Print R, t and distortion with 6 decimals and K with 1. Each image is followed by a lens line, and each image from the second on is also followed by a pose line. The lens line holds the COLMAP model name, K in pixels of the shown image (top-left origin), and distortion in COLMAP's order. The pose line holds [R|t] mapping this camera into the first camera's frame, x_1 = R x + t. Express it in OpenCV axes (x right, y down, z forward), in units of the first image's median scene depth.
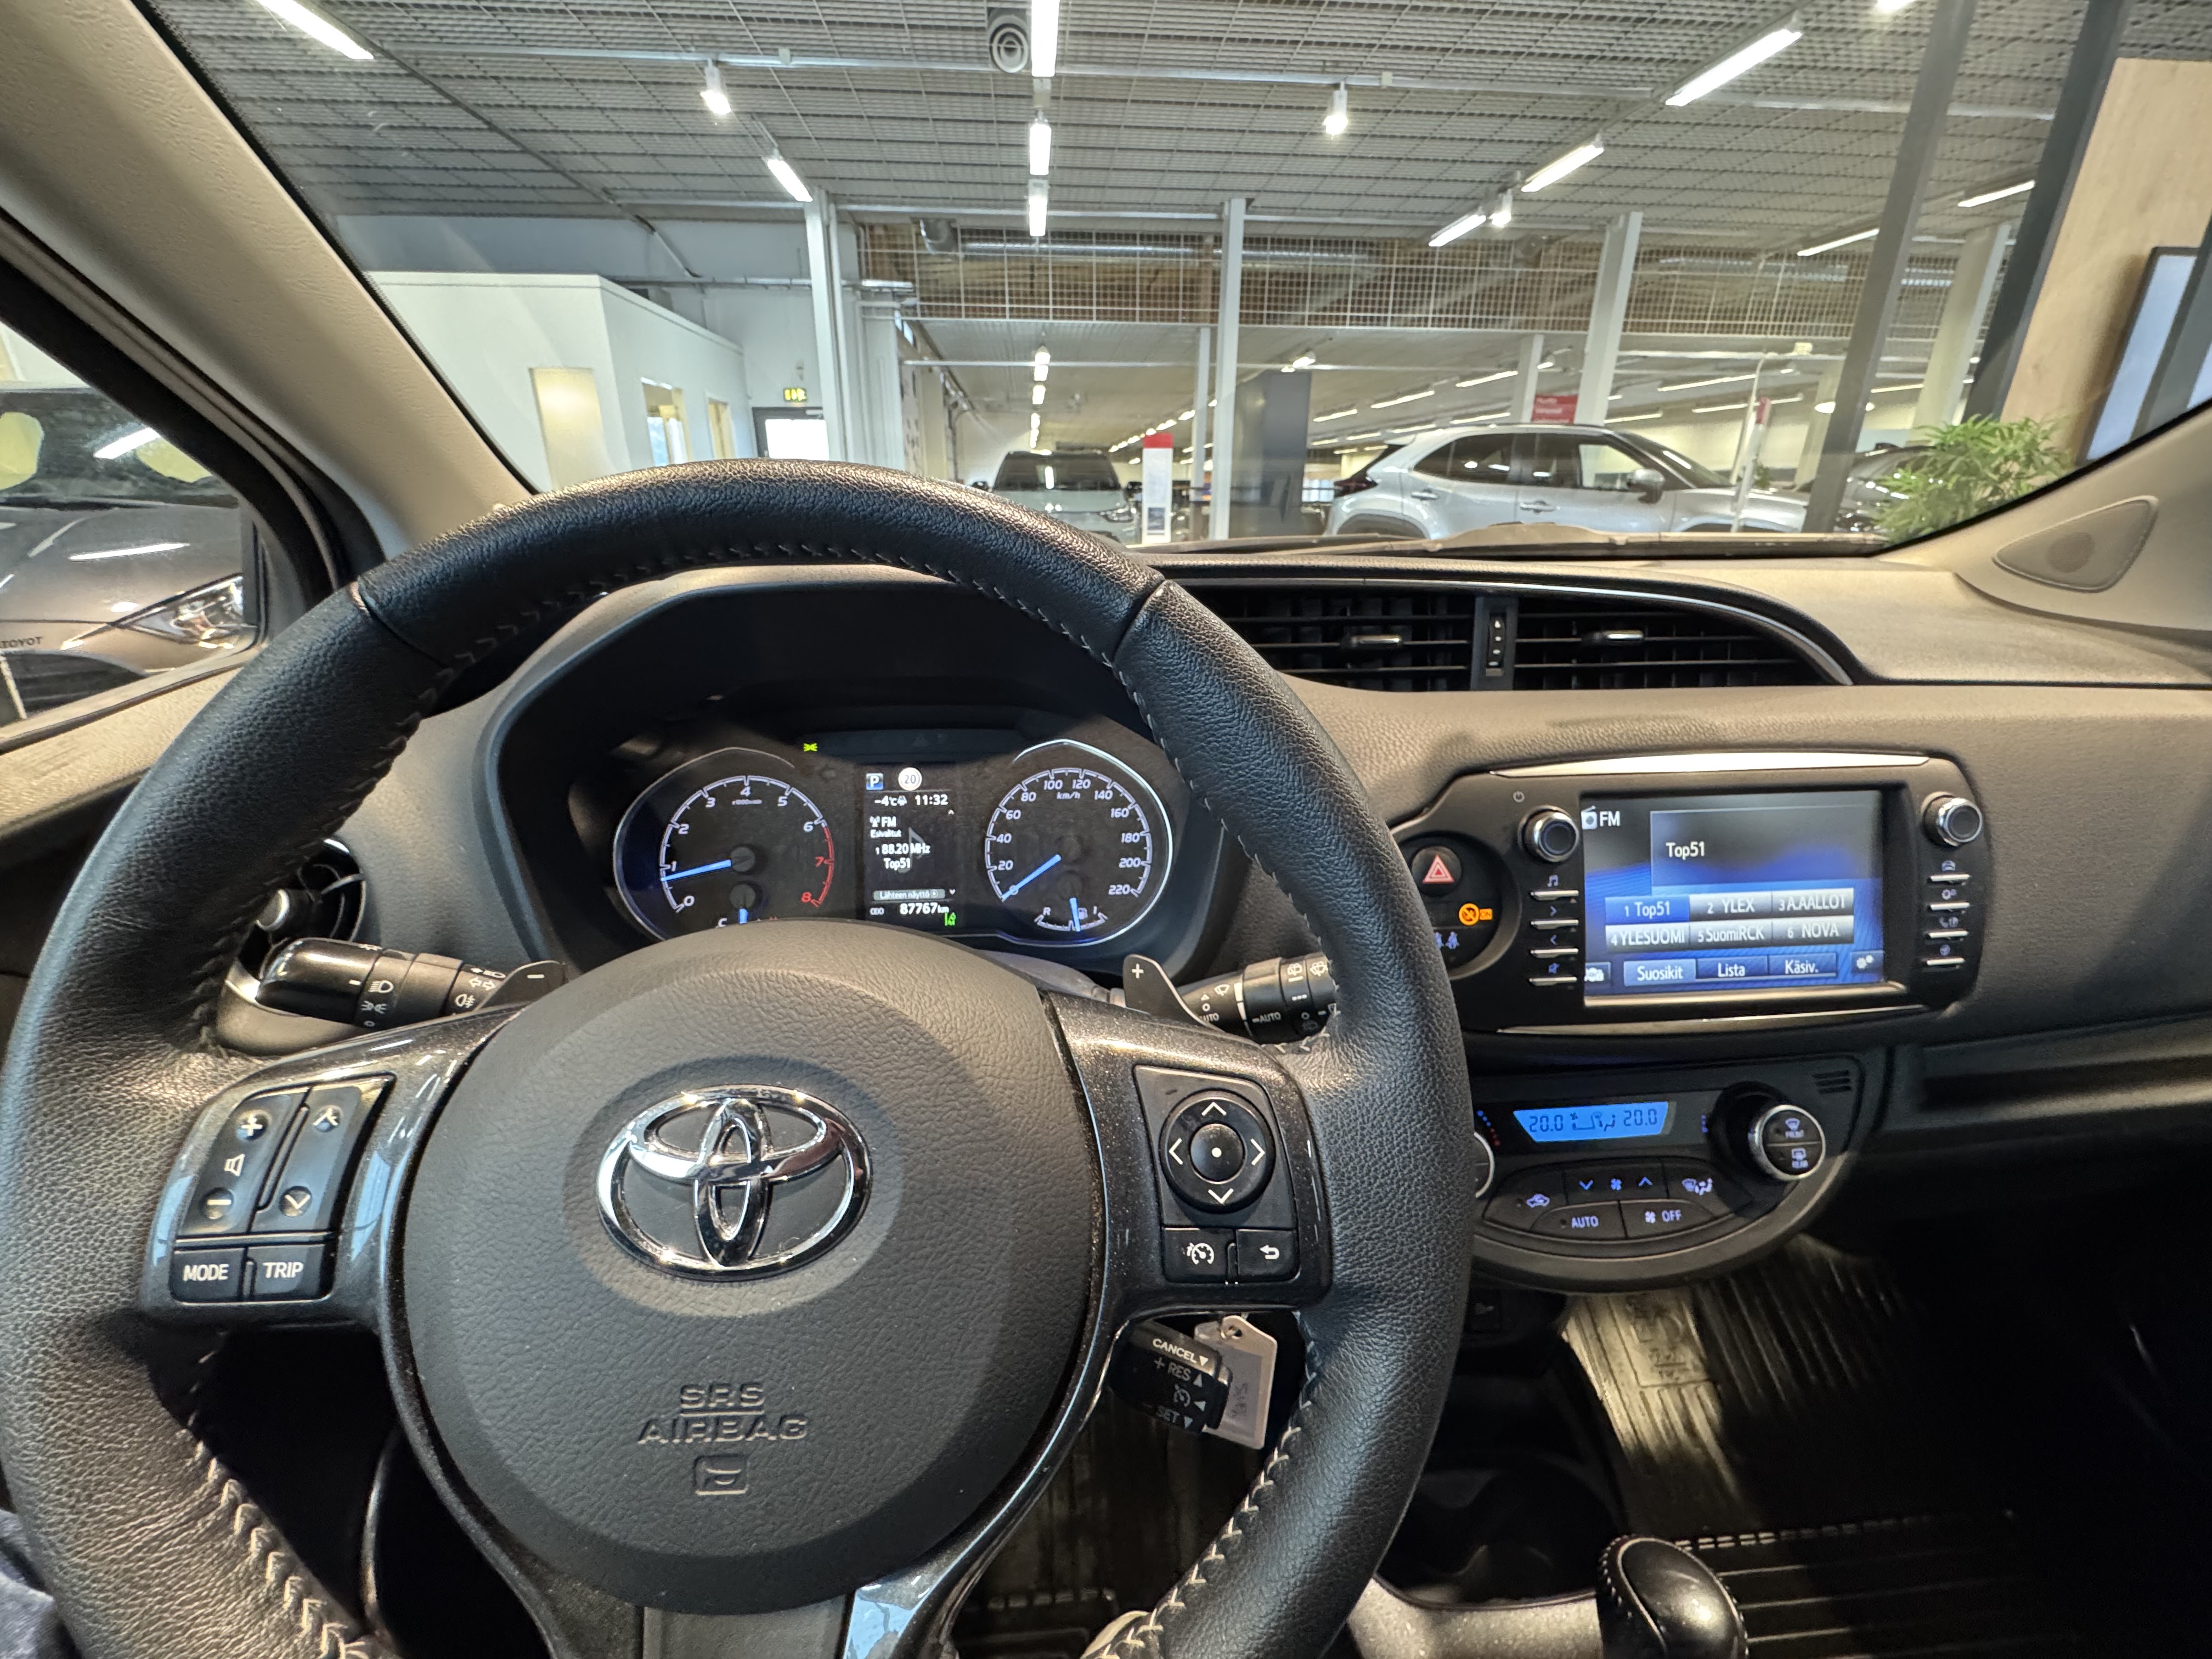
lens RADIAL K [[884.3, 0, 1106.0], [0, 884.3, 829.5], [0, 0, 1]] dist [-0.000335, -0.000033]
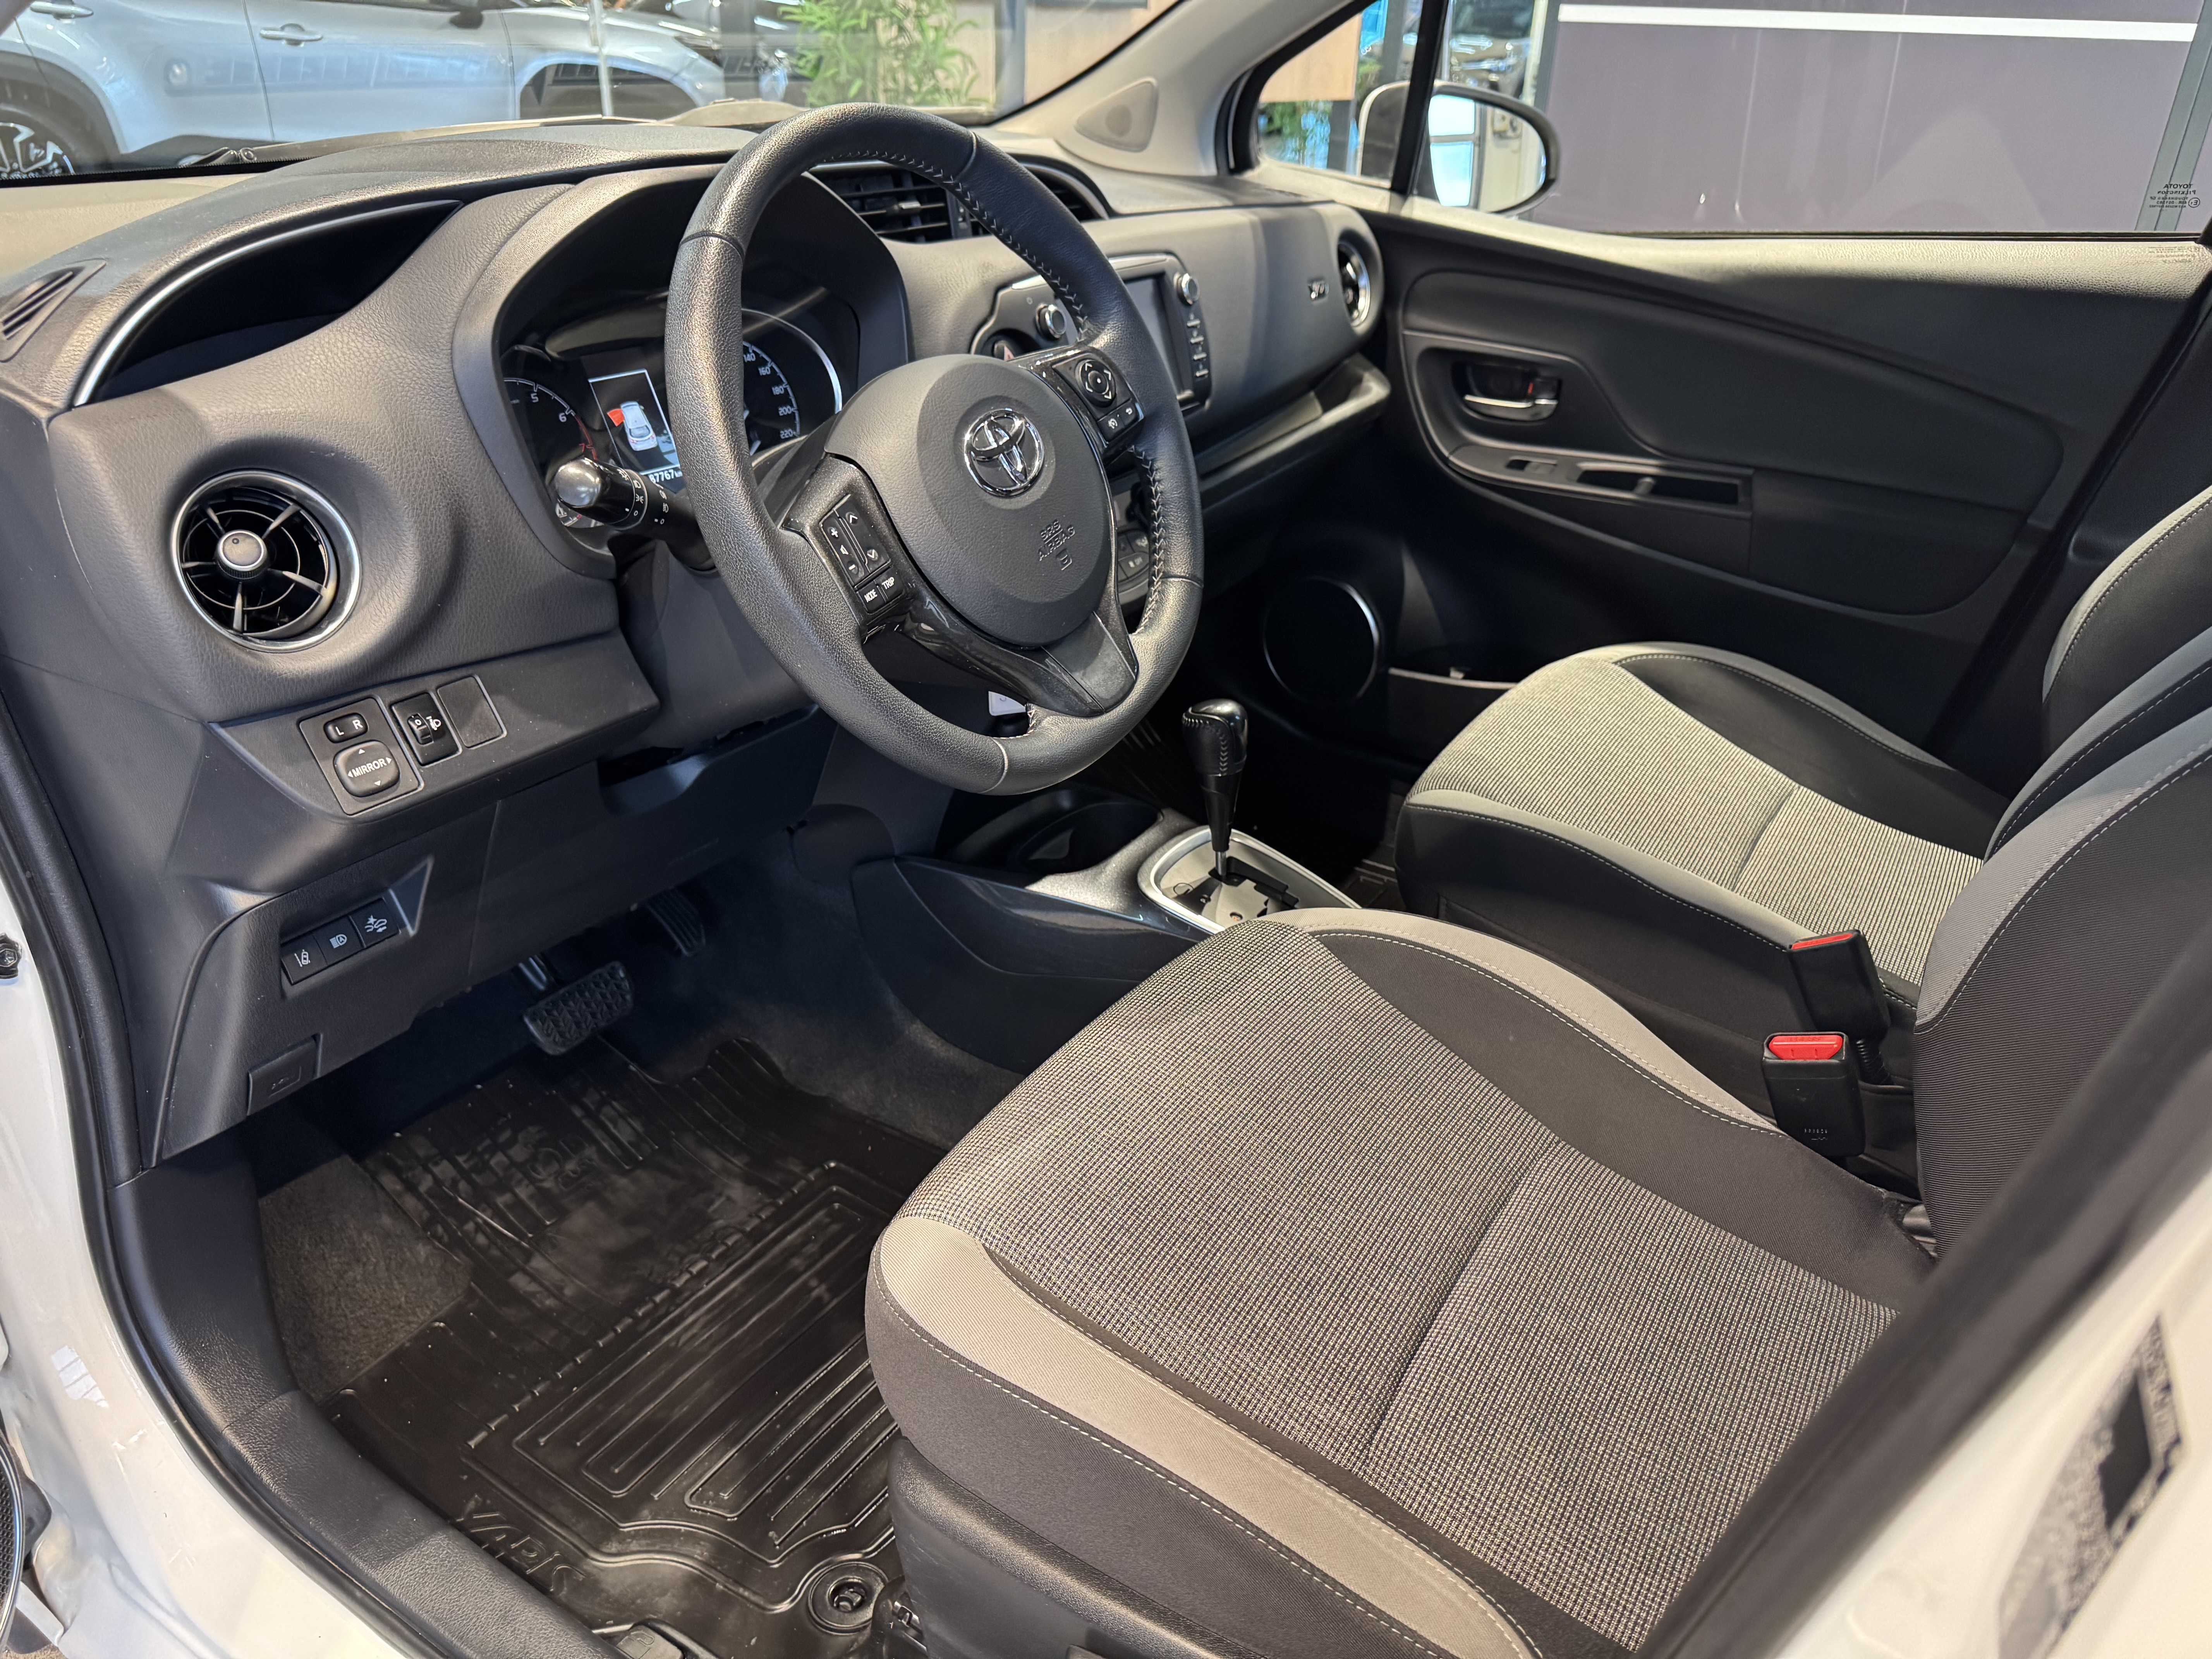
lens RADIAL K [[1576.8, 0, 1106.0], [0, 1576.8, 829.5], [0, 0, 1]] dist [0.014672, 0.000634]
pose [[0.607018, -0.344599, 0.716087, -1.631482], [0.254711, 0.937919, 0.235435, 0.201091], [-0.752762, 0.039482, 0.657107, -0.833533]]
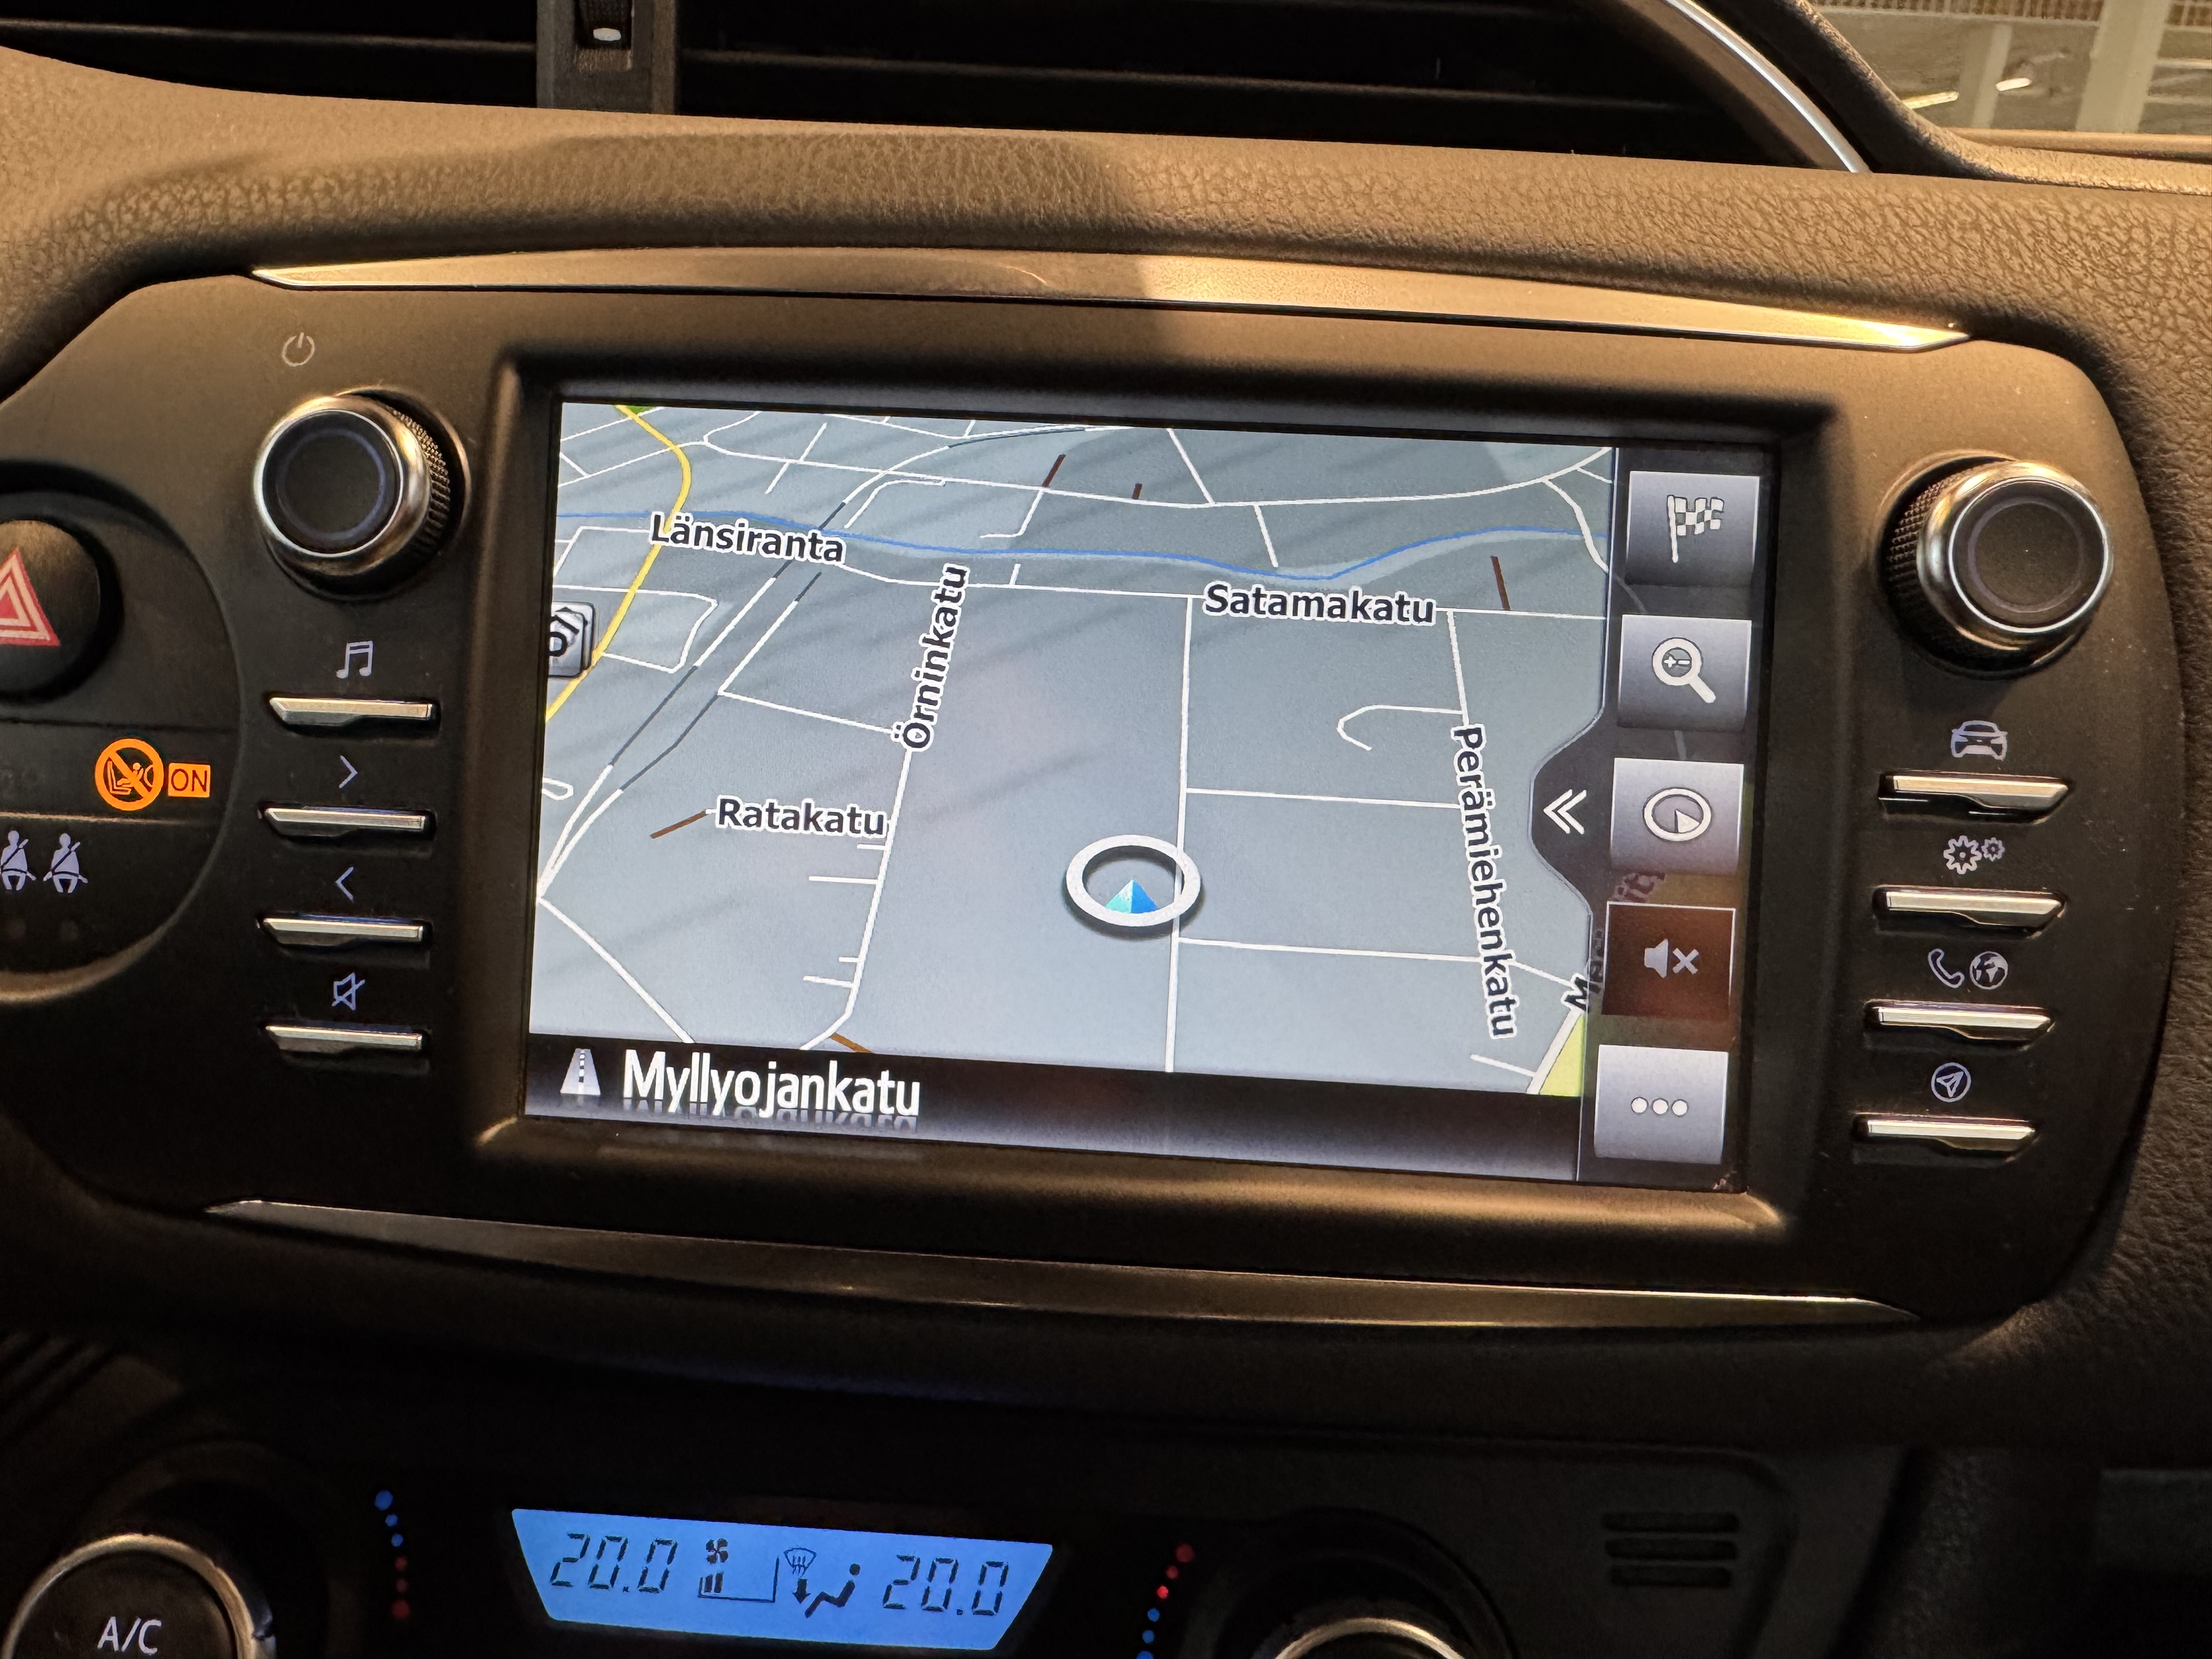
lens RADIAL K [[1490.8, 0, 1106.0], [0, 1490.8, 829.5], [0, 0, 1]] dist [0.003806, 0.001540]
pose [[0.991199, 0.083229, -0.102943, 0.707558], [-0.087498, 0.995452, -0.037667, 0.096258], [0.099340, 0.046343, 0.993974, 0.525597]]
